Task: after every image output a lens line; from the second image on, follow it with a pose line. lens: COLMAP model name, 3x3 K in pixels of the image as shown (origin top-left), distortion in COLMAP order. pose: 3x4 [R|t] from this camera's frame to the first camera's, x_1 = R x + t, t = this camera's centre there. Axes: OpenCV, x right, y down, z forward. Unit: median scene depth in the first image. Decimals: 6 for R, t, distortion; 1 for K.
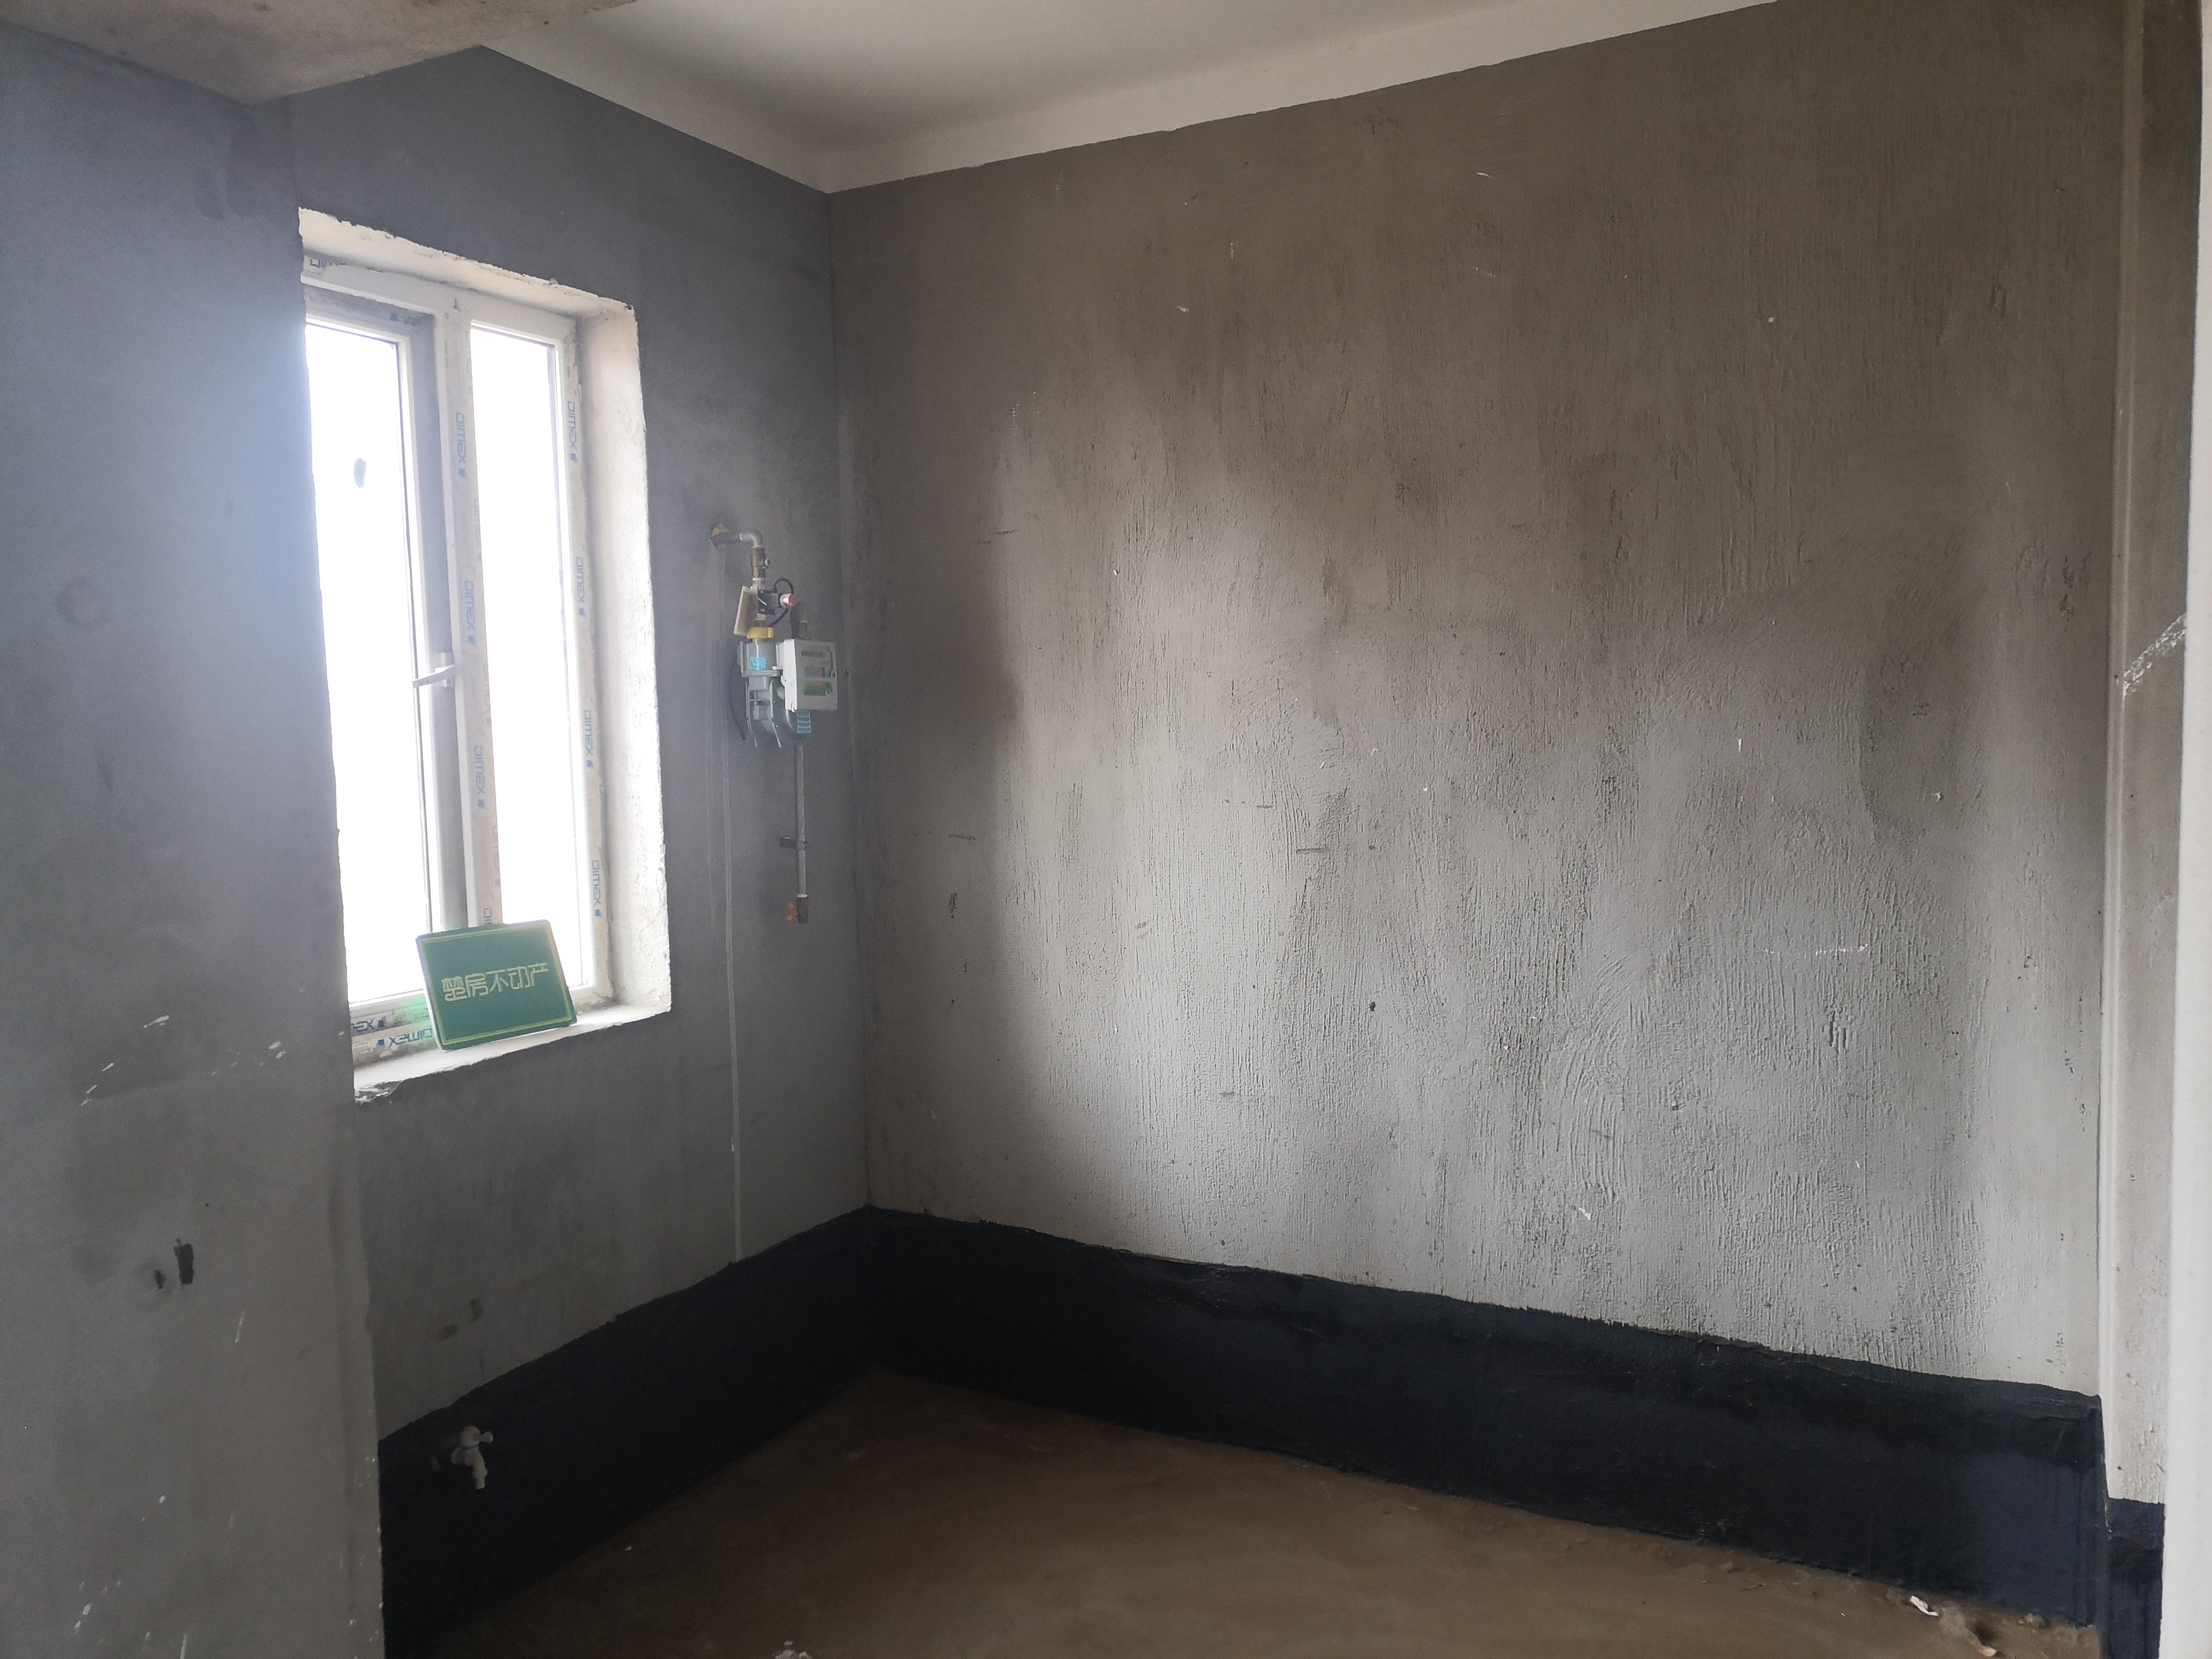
lens RADIAL K [[1667.1, 0, 1104.1], [0, 1667.1, 837.2], [0, 0, 1]] dist [0.048834, 0.004455]
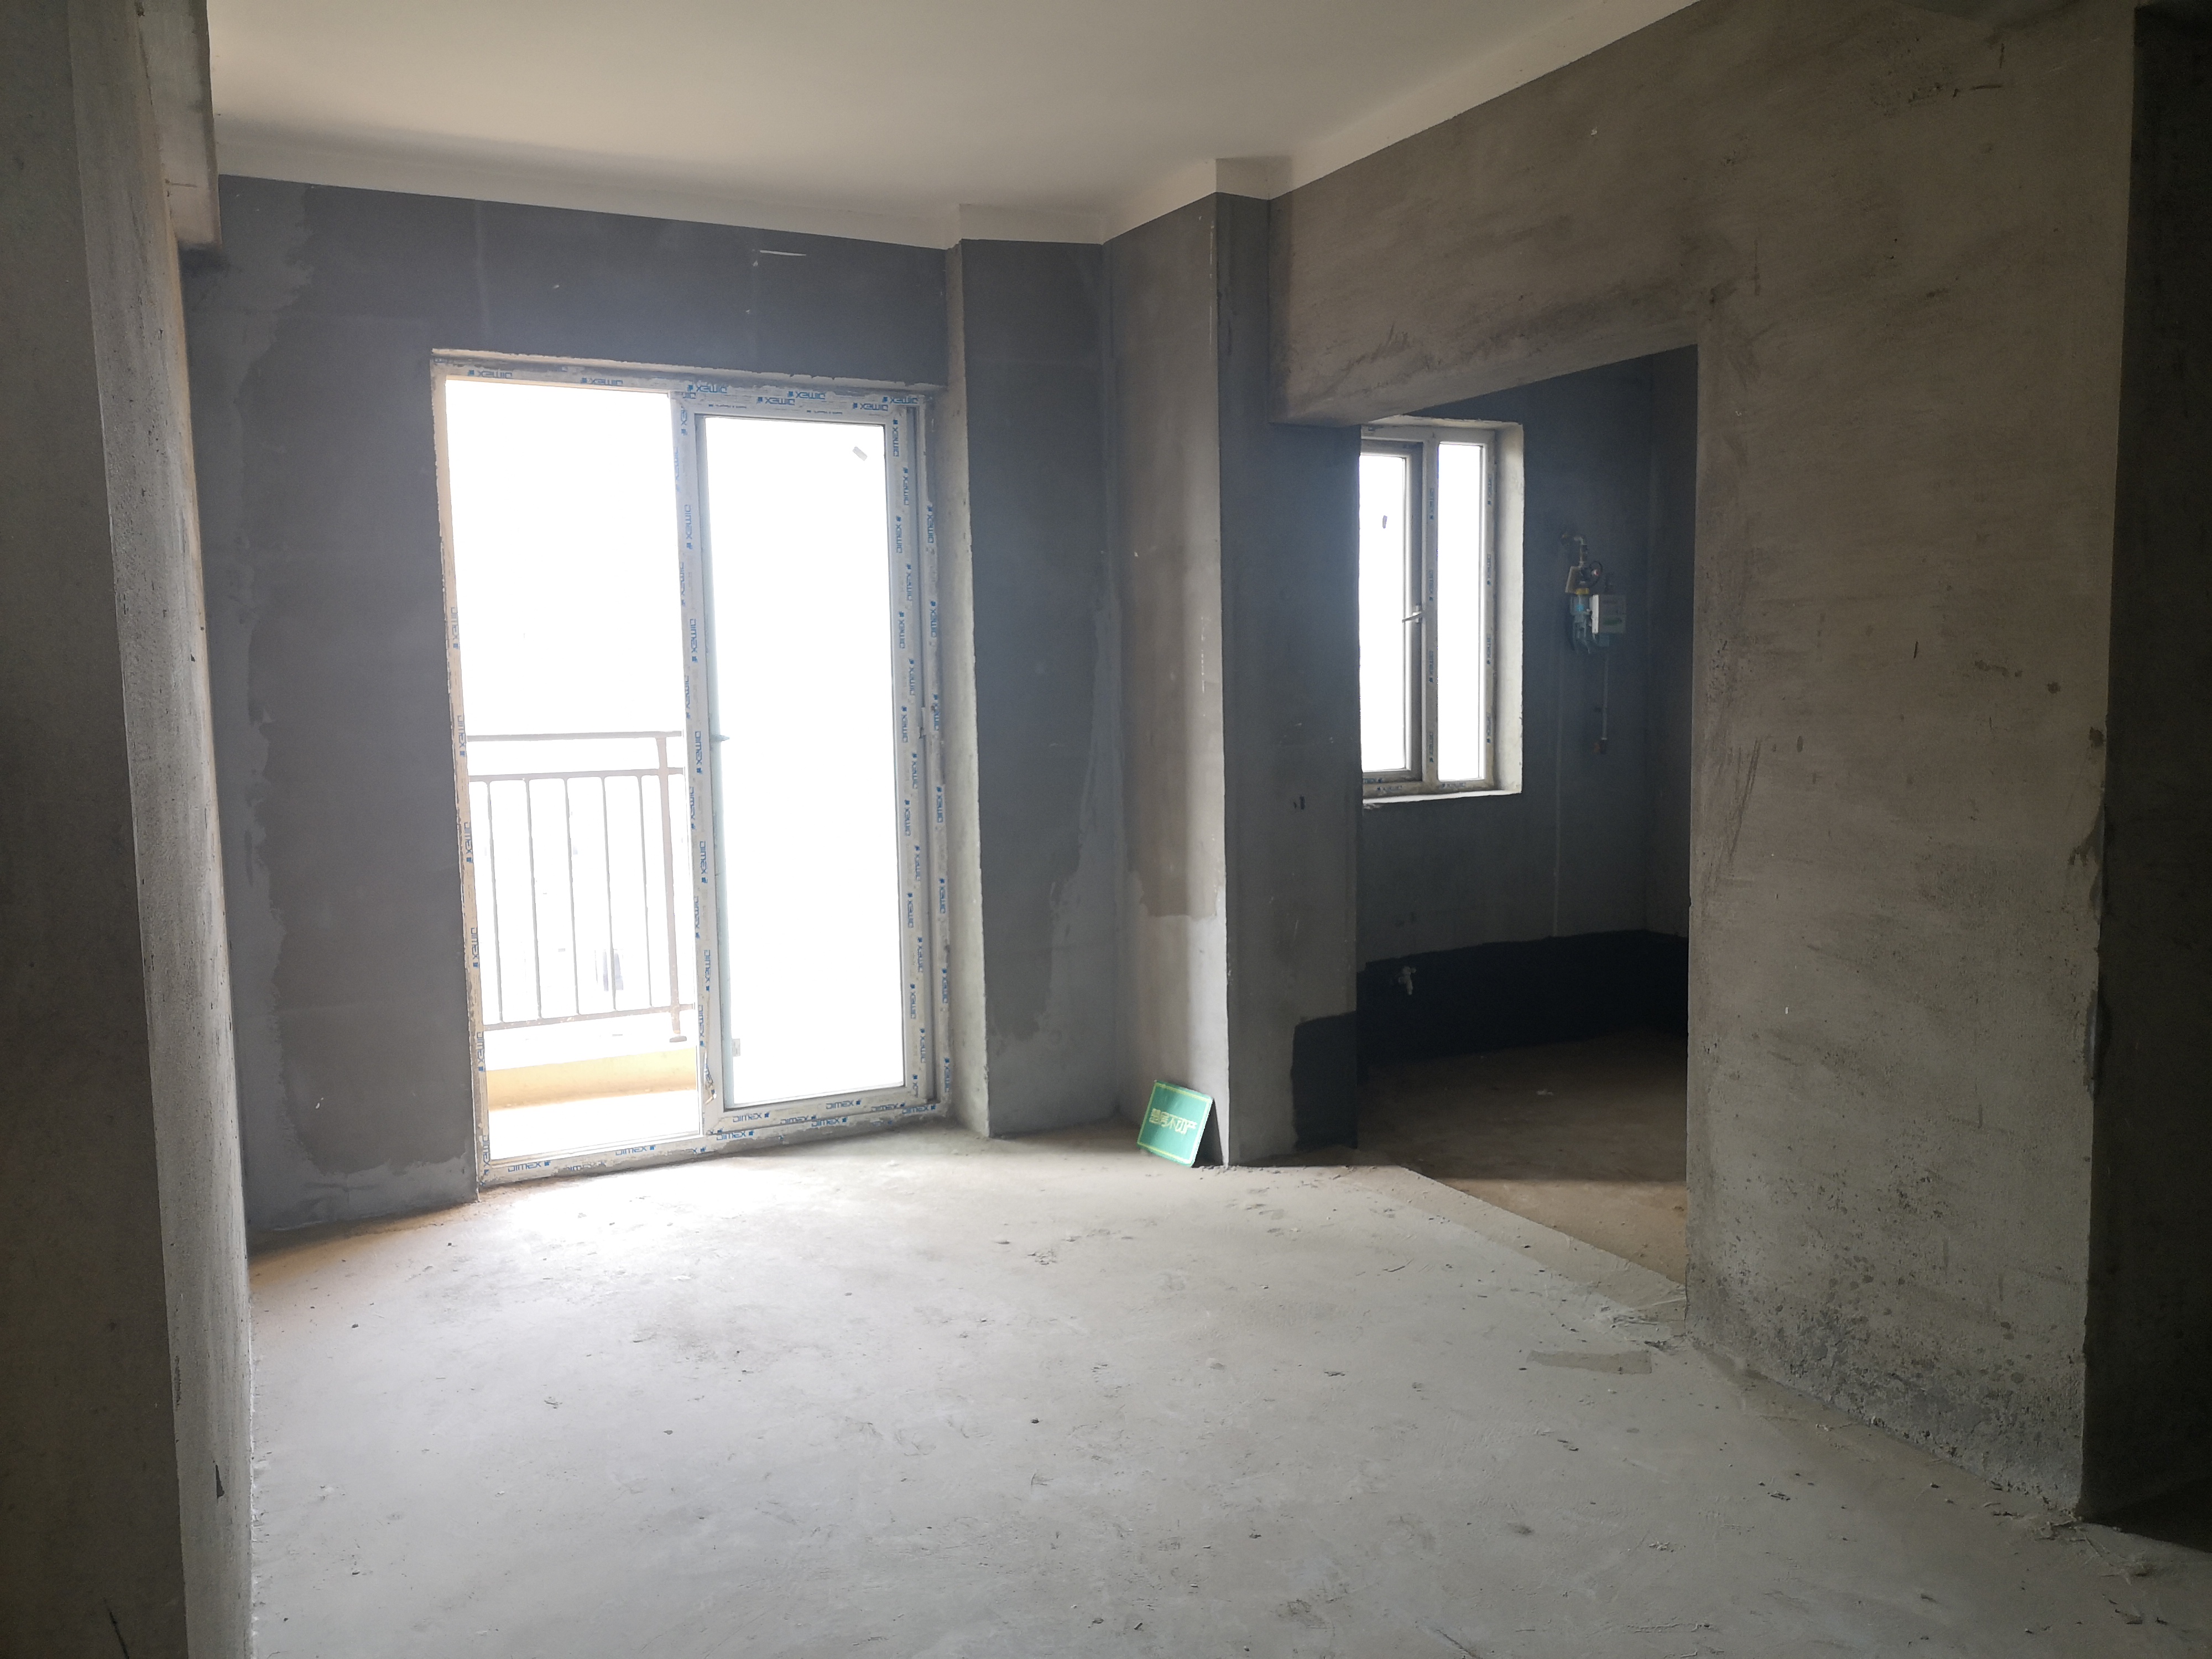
lens RADIAL K [[1667.1, 0, 1111.6], [0, 1667.1, 827.4], [0, 0, 1]] dist [0.048834, 0.004455]
pose [[0.822125, 0.062172, -0.565903, 0.435006], [-0.048010, 0.998050, 0.039903, 0.089773], [0.567280, -0.005636, 0.823506, -0.824873]]
